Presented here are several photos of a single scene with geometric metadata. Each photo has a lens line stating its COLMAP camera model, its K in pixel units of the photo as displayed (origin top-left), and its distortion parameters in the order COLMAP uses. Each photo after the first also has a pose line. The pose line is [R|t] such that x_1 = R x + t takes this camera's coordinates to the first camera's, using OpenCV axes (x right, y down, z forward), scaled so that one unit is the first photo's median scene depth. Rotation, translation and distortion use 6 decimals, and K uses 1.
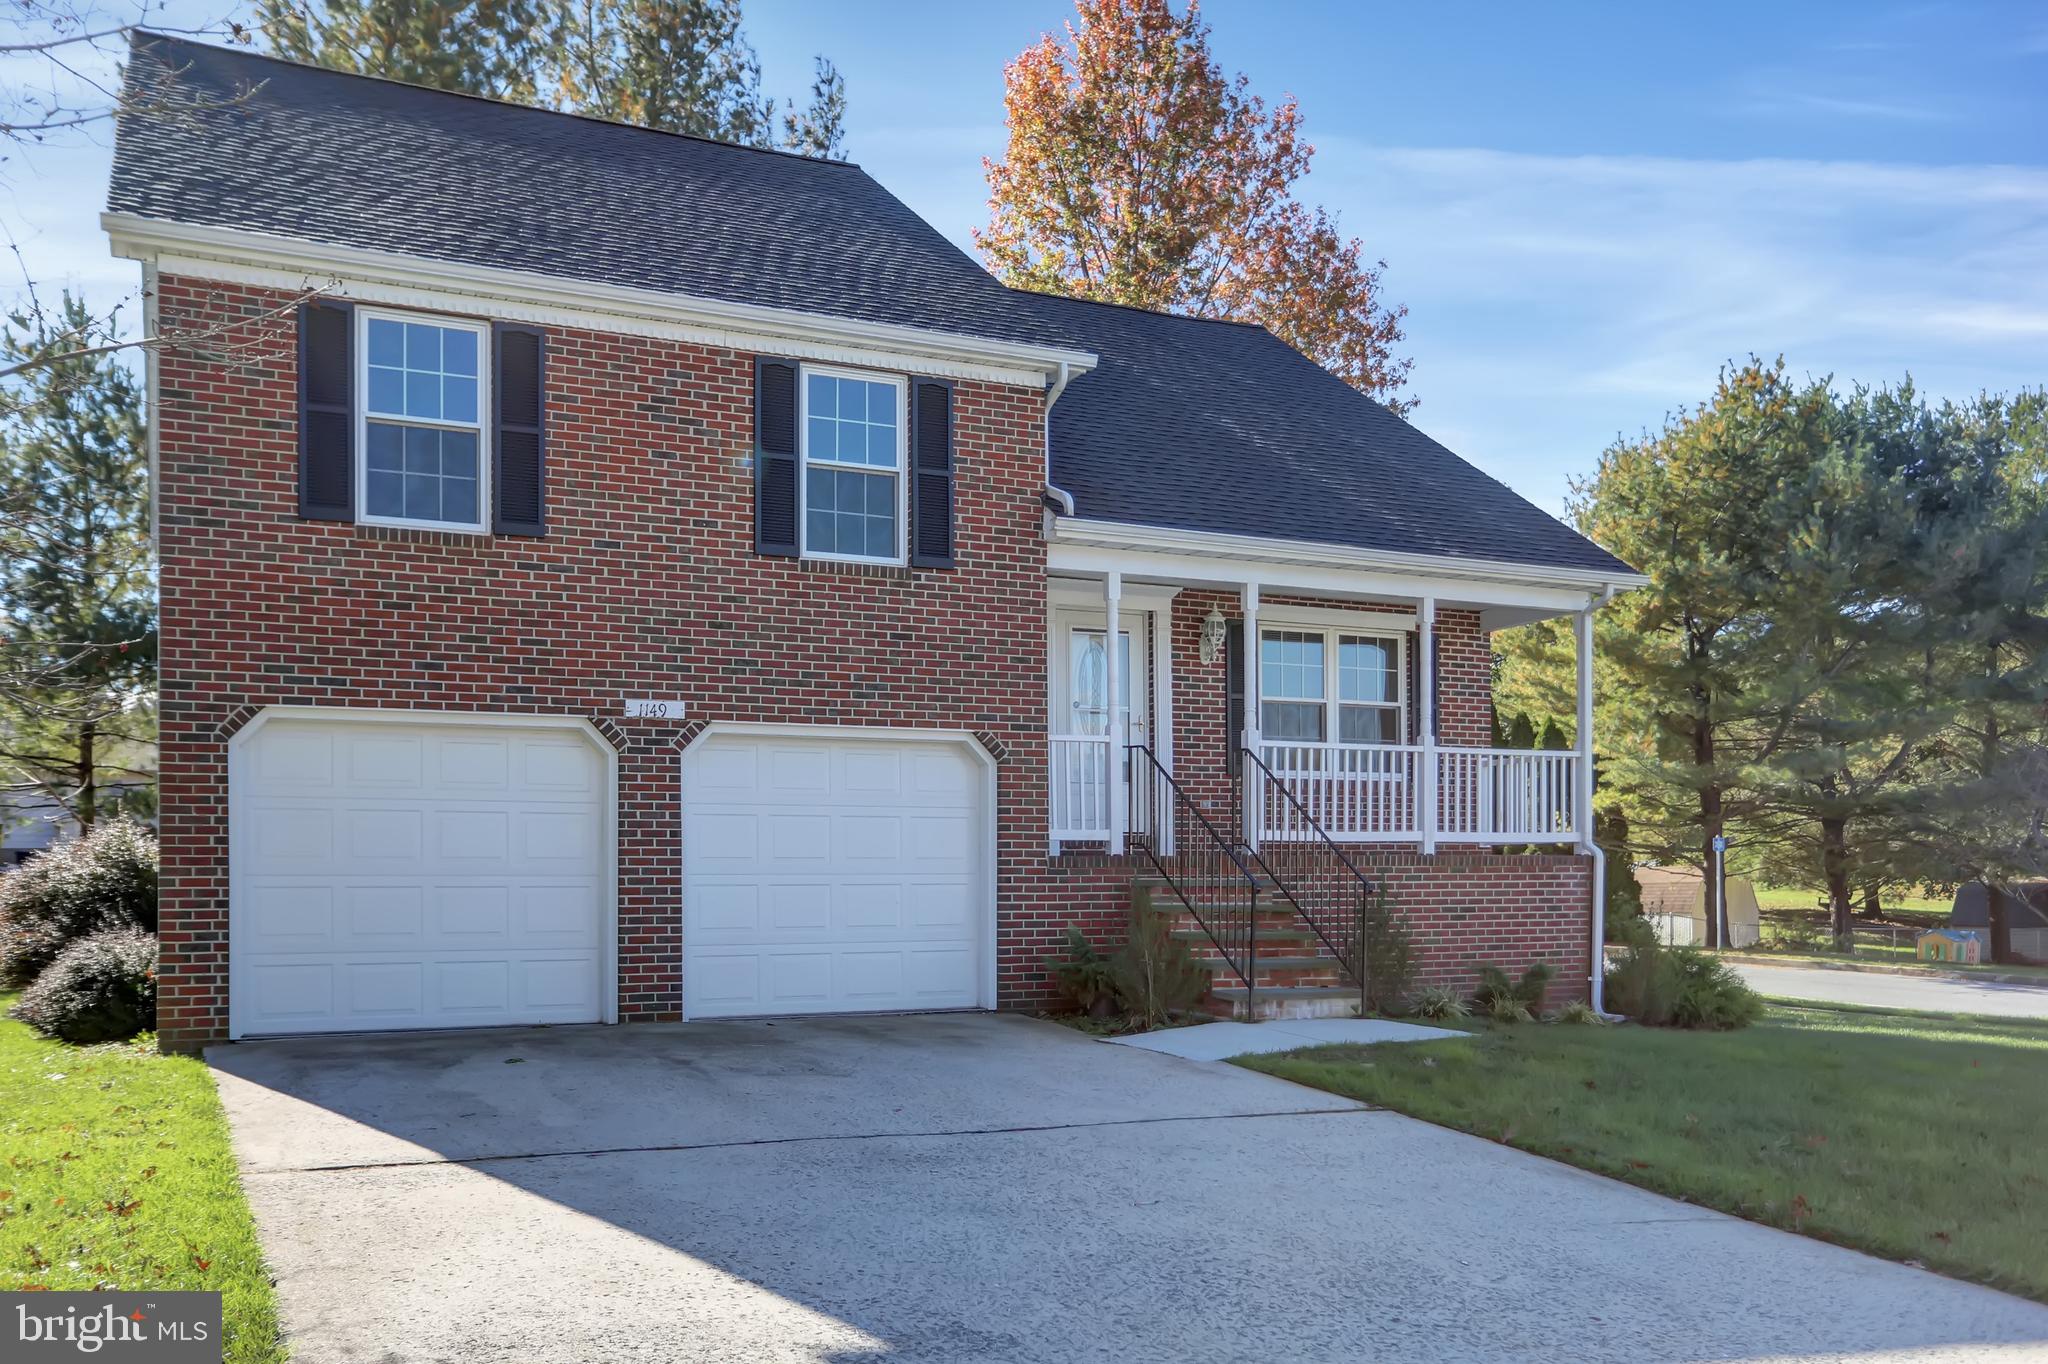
lens RADIAL K [[1773.0, 0, 1035.1], [0, 1773.0, 862.5], [0, 0, 1]] dist [0.017663, -0.020558]
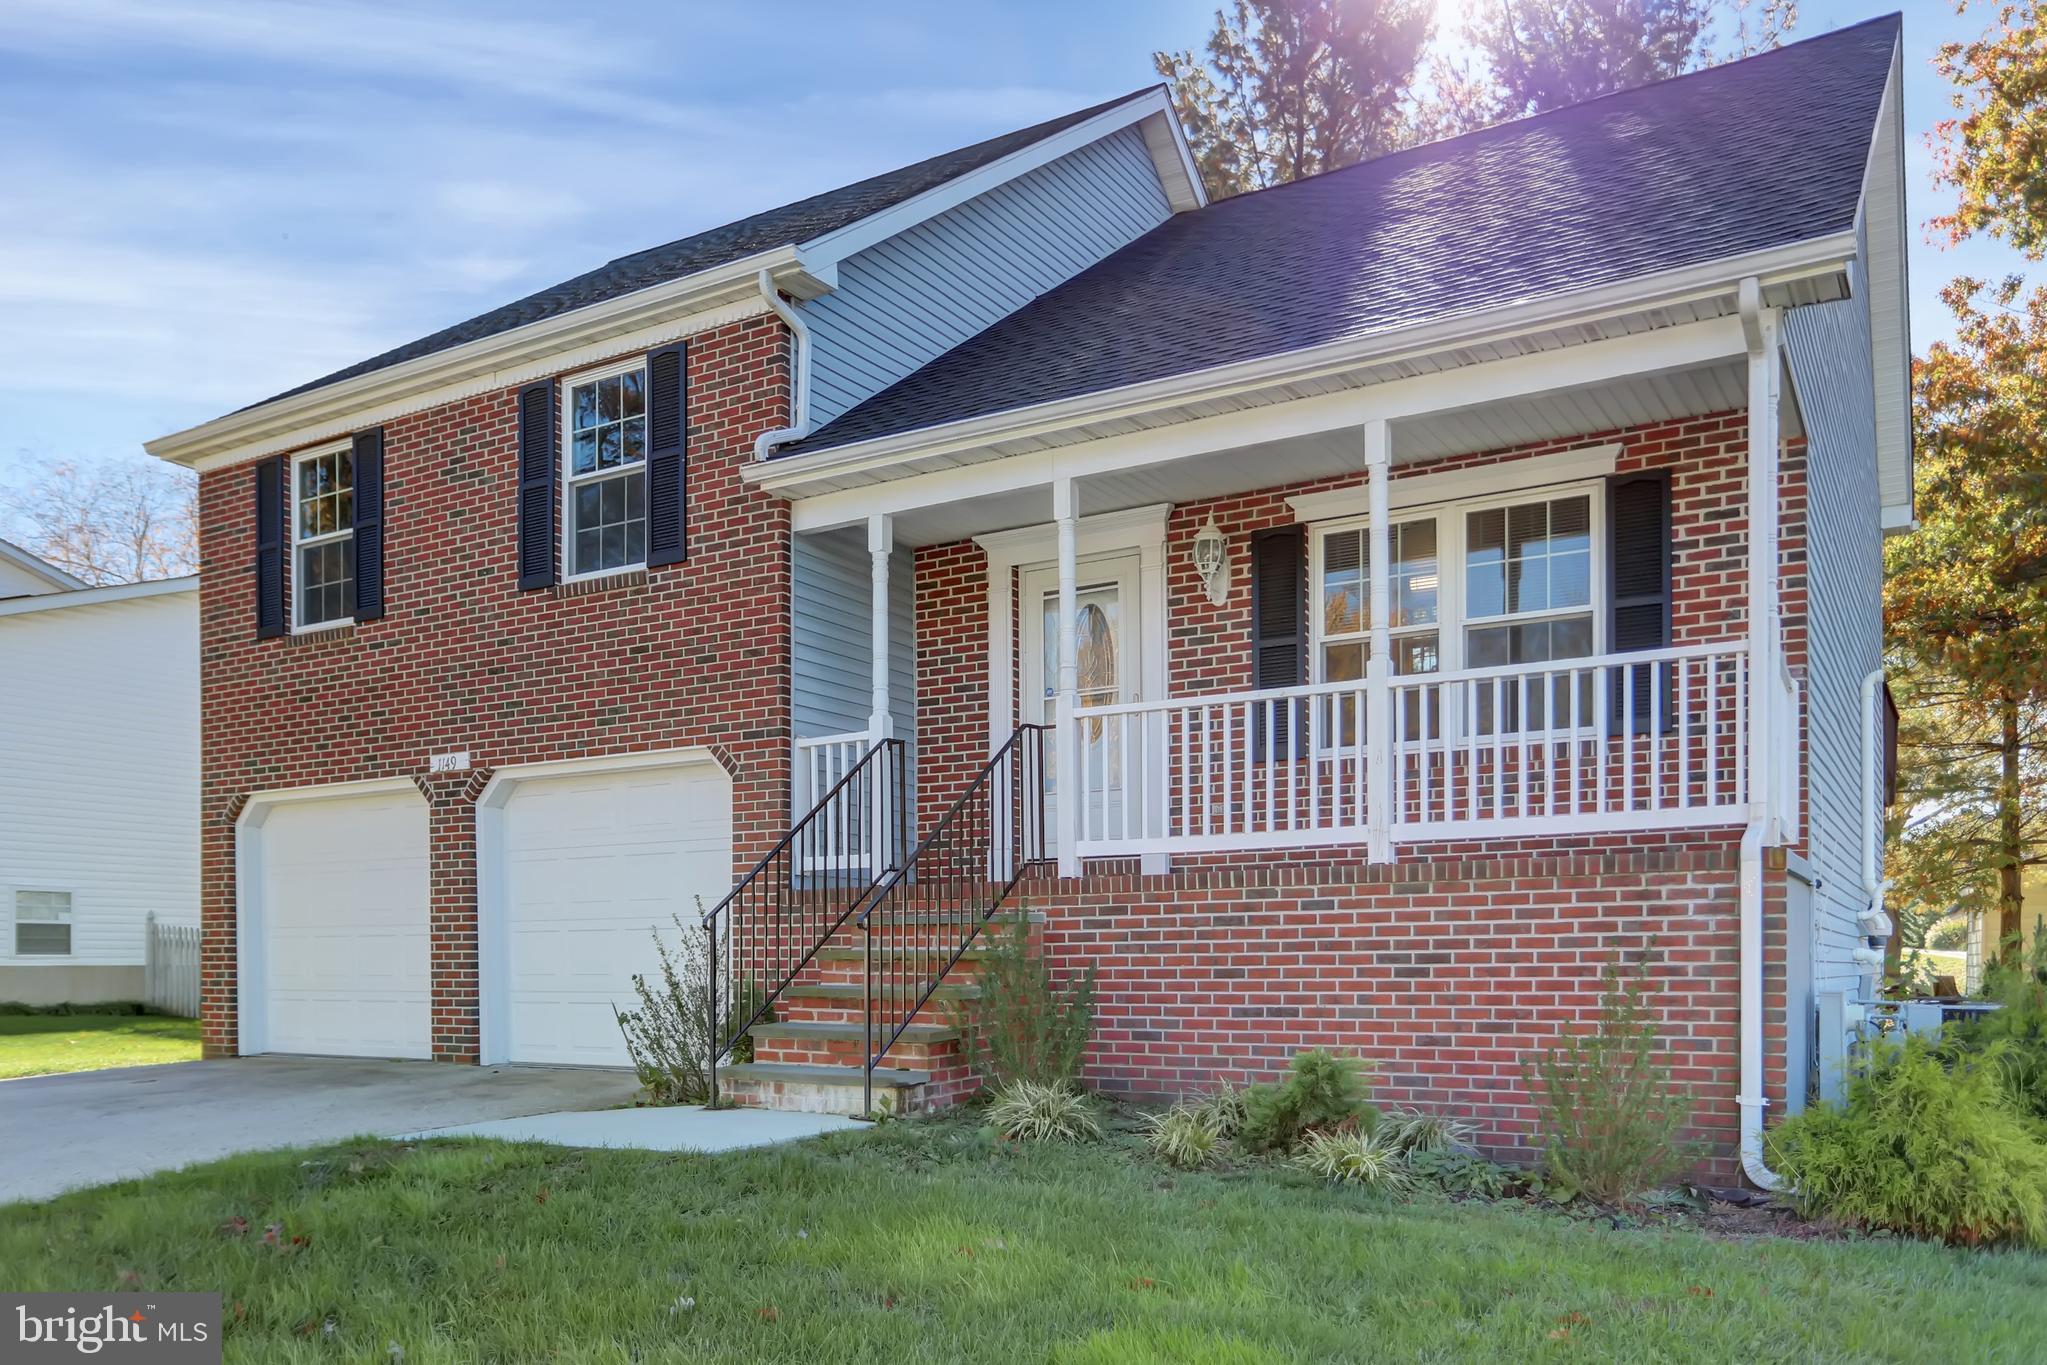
lens RADIAL K [[1605.1, 0, 1022.9], [0, 1605.1, 974.3], [0, 0, 1]] dist [0.001782, -0.003052]
pose [[0.540145, 0.005404, -0.841555, 0.693817], [0.013601, 0.999793, 0.015150, 0.025370], [0.841462, -0.019629, 0.539959, 0.709719]]
